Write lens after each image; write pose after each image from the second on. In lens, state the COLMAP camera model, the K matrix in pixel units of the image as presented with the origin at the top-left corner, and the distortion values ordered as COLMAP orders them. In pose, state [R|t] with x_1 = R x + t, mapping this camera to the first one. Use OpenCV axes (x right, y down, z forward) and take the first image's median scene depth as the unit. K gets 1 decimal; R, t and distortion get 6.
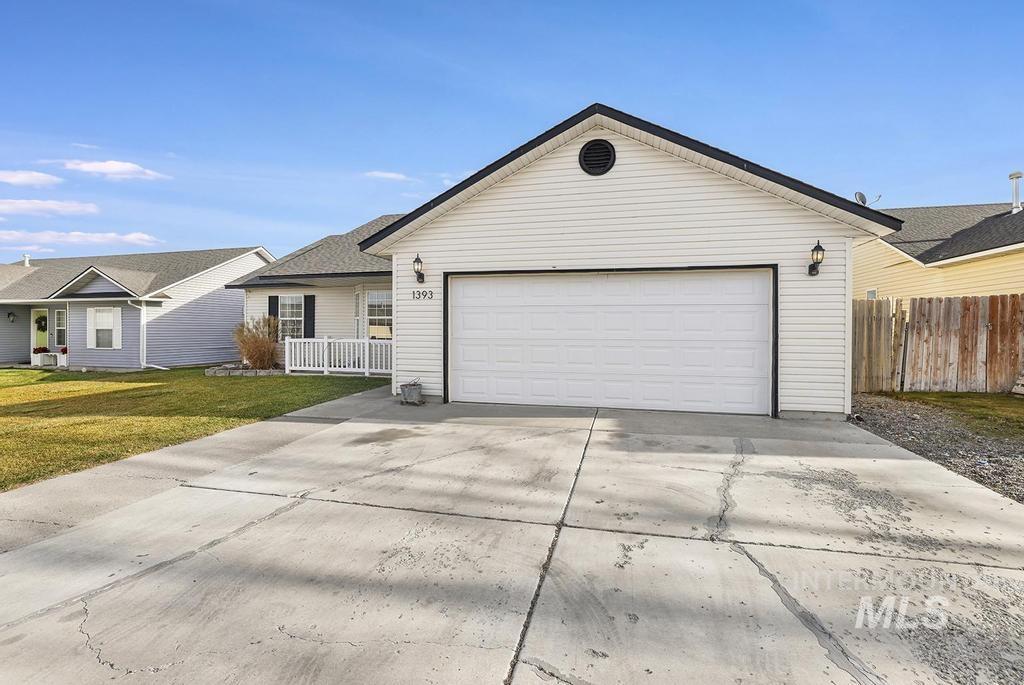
lens RADIAL K [[460.3, 0, 504.9], [0, 460.3, 330.3], [0, 0, 1]] dist [-0.040269, 0.013753]
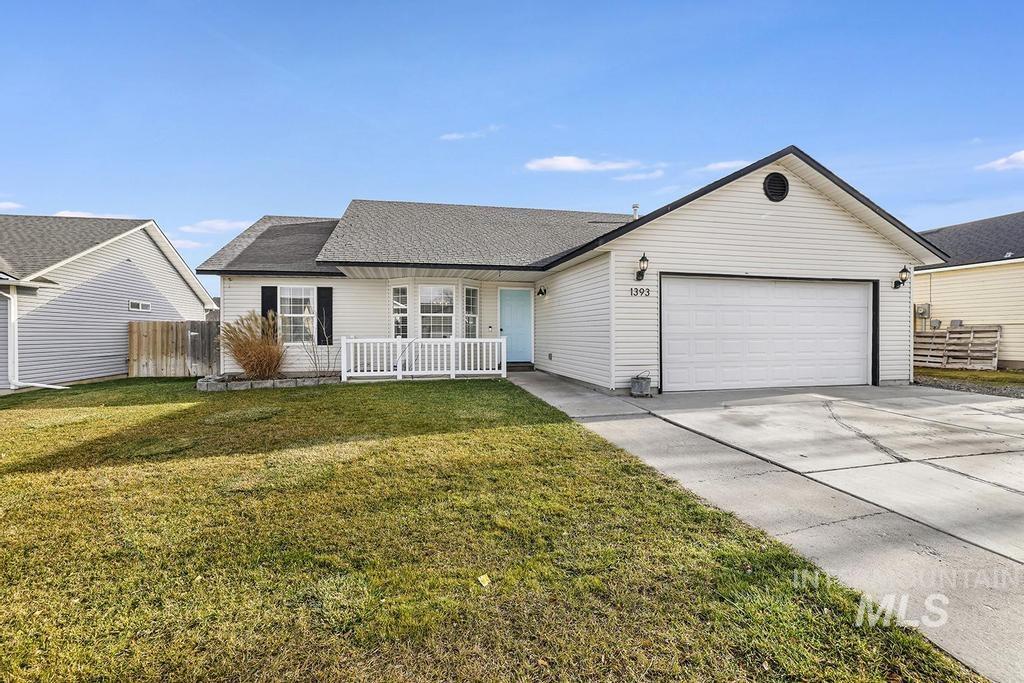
lens RADIAL K [[457.9, 0, 510.2], [0, 457.9, 334.7], [0, 0, 1]] dist [-0.048727, 0.018866]
pose [[0.895814, -0.007699, 0.444363, -0.793577], [0.005765, 0.999967, 0.005704, 0.010743], [-0.444392, -0.002548, 0.895829, 0.177522]]
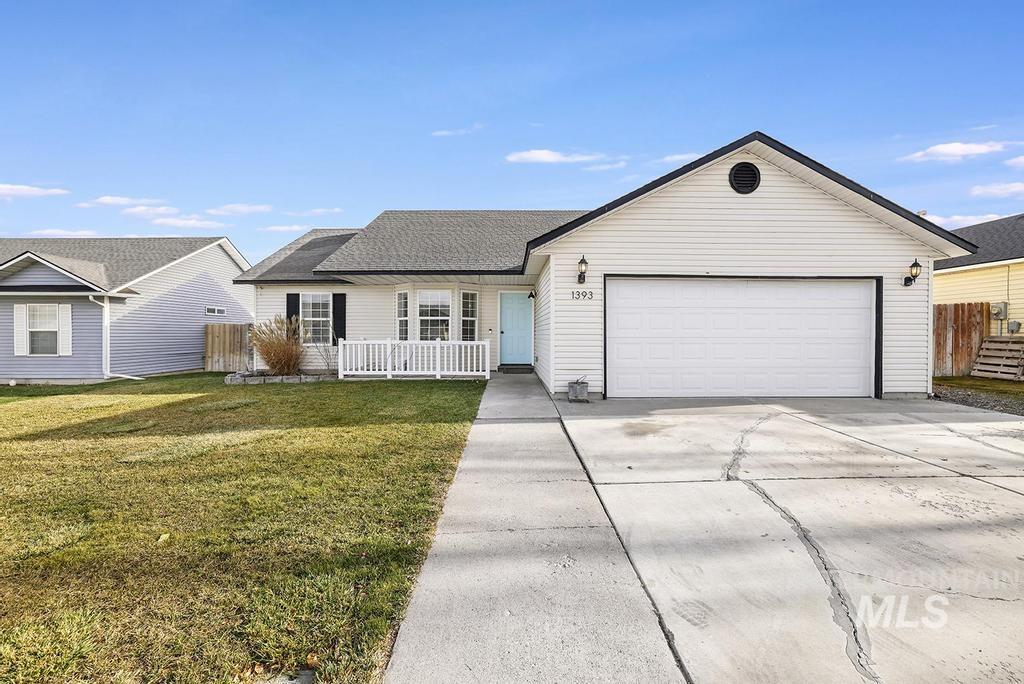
lens RADIAL K [[457.9, 0, 510.2], [0, 457.9, 335.2], [0, 0, 1]] dist [-0.048727, 0.018866]
pose [[0.968173, -0.003294, 0.250261, -0.519787], [0.002573, 0.999992, 0.003209, 0.007817], [-0.250269, -0.002463, 0.968173, 0.040746]]
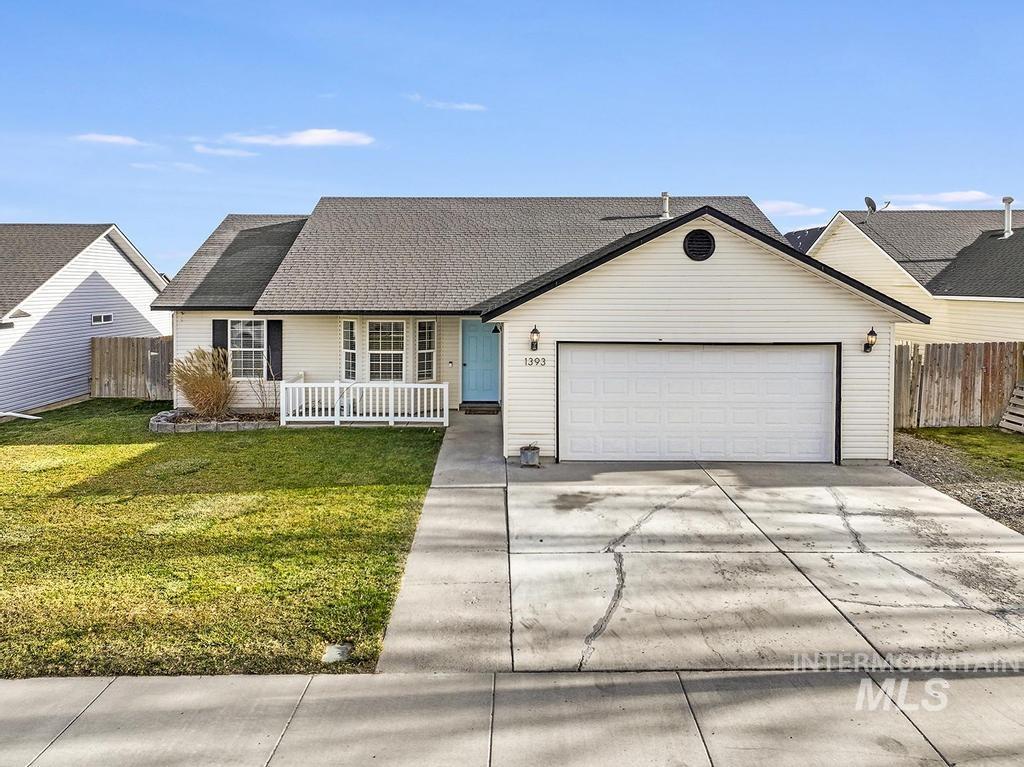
lens RADIAL K [[748.9, 0, 487.3], [0, 748.9, 298.6], [0, 0, 1]] dist [-0.000032, 0.000672]
pose [[0.971459, -0.006170, 0.237128, -0.606048], [0.001292, 0.999784, 0.020721, -0.225491], [-0.237204, -0.019823, 0.971258, -0.557984]]
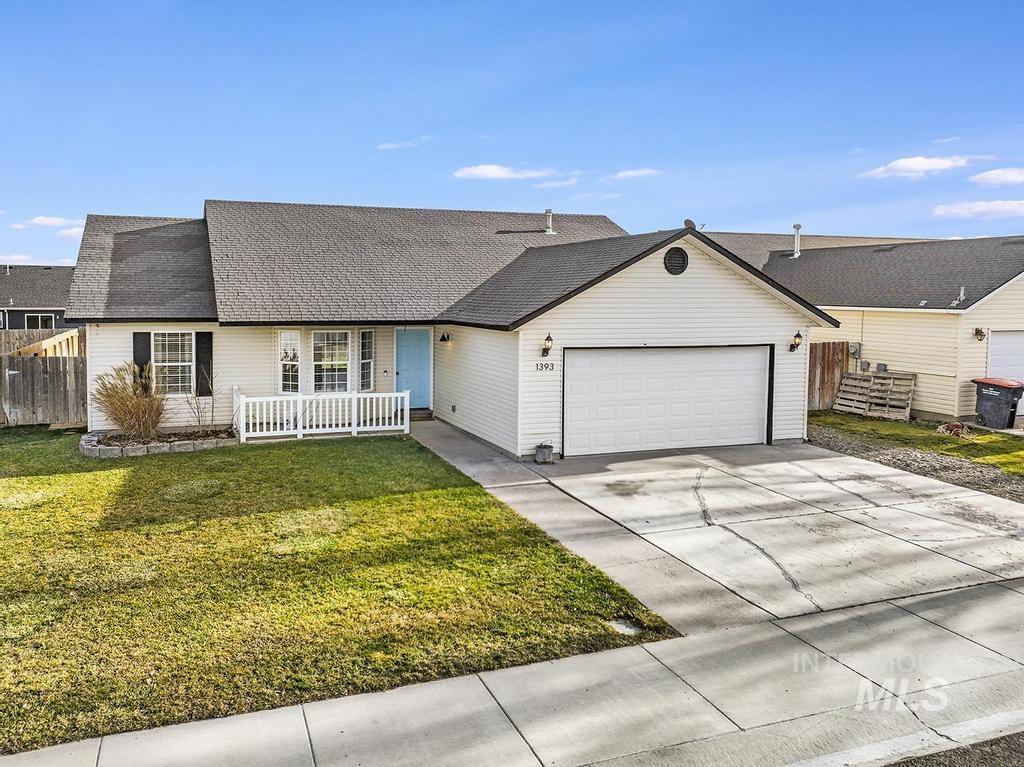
lens RADIAL K [[757.9, 0, 424.3], [0, 757.9, 330.7], [0, 0, 1]] dist [-0.000697, -0.000223]
pose [[0.848356, -0.025120, 0.528830, -1.246380], [-0.002242, 0.998694, 0.051035, -0.229023], [-0.529421, -0.044481, 0.847192, -0.373034]]
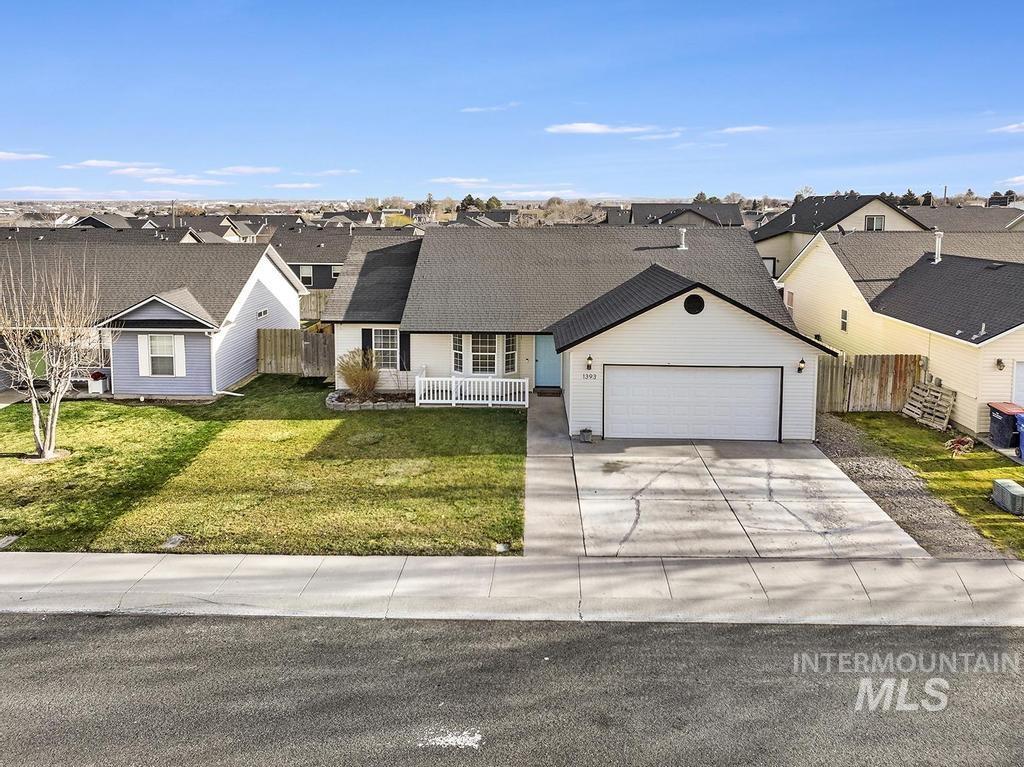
lens RADIAL K [[743.9, 0, 507.4], [0, 743.9, 261.4], [0, 0, 1]] dist [0.001773, -0.000259]
pose [[0.976947, -0.013140, 0.213077, -0.917778], [-0.001460, 0.997669, 0.068219, -0.598558], [-0.213477, -0.066957, 0.974651, -1.365644]]
